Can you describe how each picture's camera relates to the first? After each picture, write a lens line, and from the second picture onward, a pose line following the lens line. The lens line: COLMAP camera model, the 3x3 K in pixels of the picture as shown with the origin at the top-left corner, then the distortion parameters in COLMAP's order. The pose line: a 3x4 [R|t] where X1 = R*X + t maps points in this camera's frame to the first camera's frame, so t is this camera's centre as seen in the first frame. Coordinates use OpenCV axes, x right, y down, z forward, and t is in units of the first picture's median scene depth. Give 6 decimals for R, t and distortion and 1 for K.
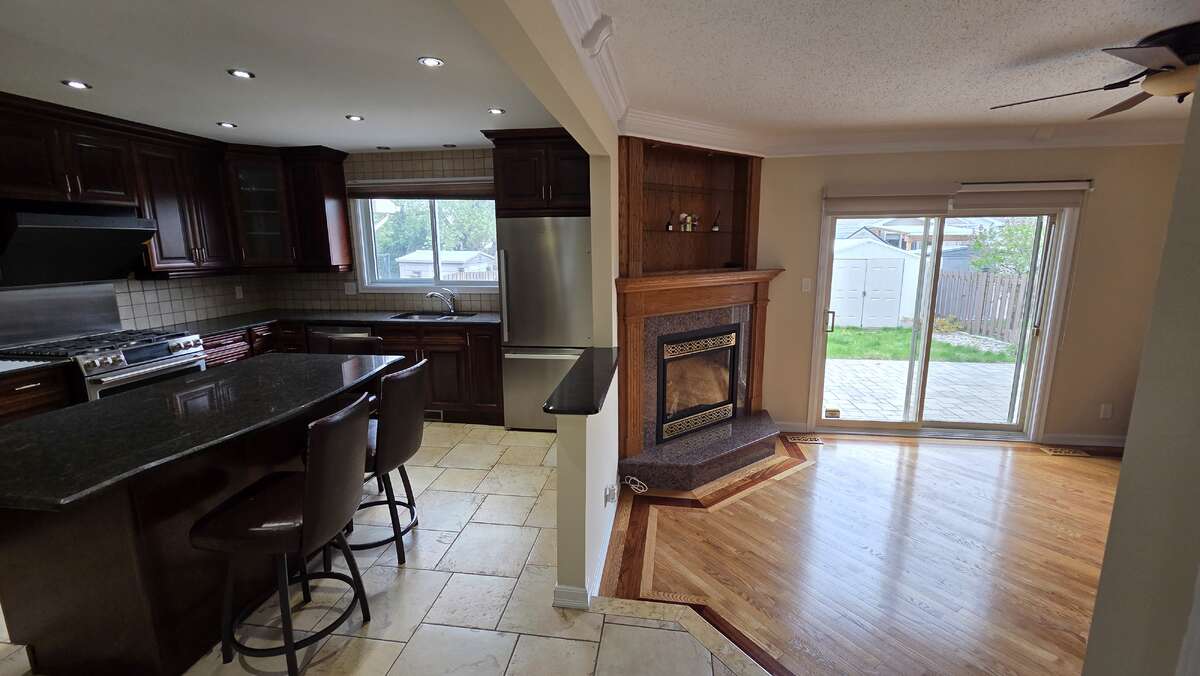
lens RADIAL K [[490.5, 0, 594.8], [0, 490.5, 334.0], [0, 0, 1]] dist [-0.001702, -0.000183]
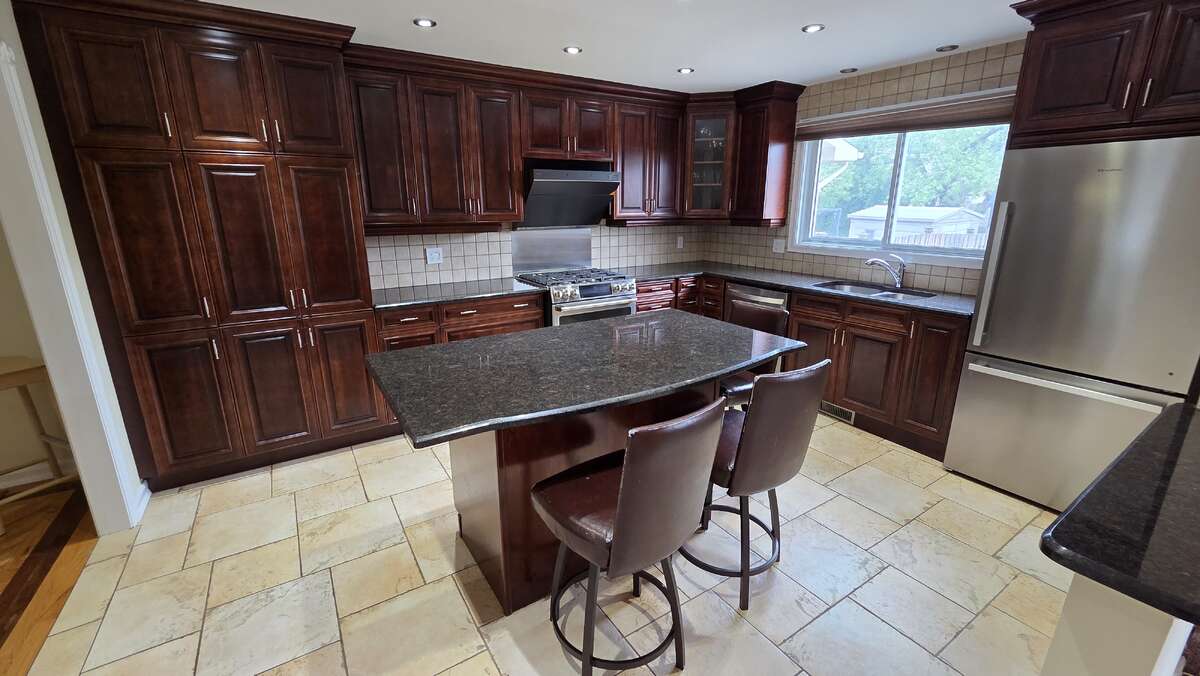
lens RADIAL K [[490.5, 0, 594.8], [0, 490.5, 334.0], [0, 0, 1]] dist [-0.001702, -0.000183]
pose [[0.655246, 0.200156, -0.728417, -0.042802], [-0.136416, 0.979758, 0.146507, -0.025538], [0.742997, 0.003369, 0.669287, 0.190219]]
